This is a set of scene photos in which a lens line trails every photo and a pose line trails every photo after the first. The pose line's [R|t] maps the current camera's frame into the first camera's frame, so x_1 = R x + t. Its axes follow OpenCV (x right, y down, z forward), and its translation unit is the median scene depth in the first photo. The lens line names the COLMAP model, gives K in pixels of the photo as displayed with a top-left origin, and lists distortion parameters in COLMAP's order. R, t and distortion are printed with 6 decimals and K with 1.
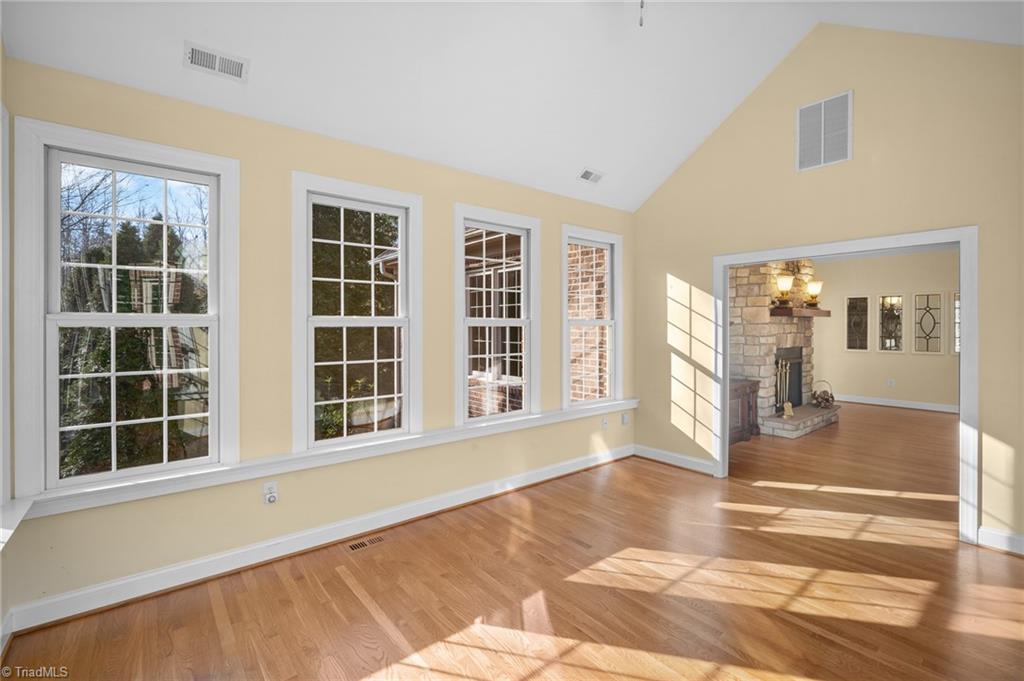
lens RADIAL K [[451.7, 0, 518.1], [0, 451.7, 330.9], [0, 0, 1]] dist [-0.008009, 0.001651]
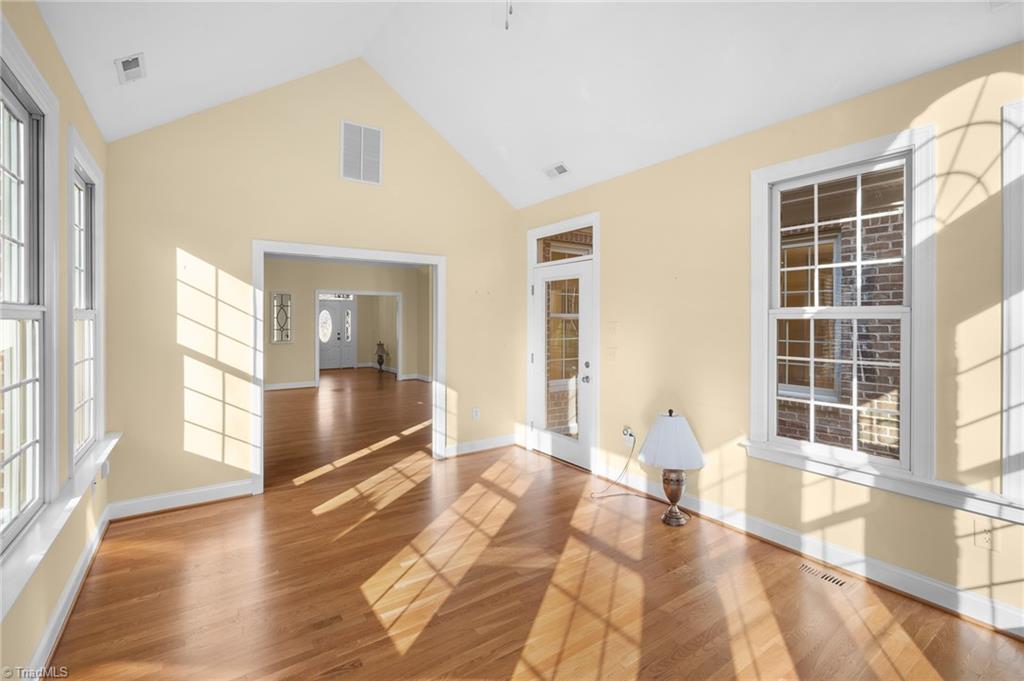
lens RADIAL K [[451.7, 0, 495.8], [0, 451.7, 325.2], [0, 0, 1]] dist [-0.008009, 0.001651]
pose [[0.099406, -0.009189, 0.995004, -0.483804], [0.010044, 0.999916, 0.008231, -0.004030], [-0.994996, 0.009176, 0.099490, 0.589618]]
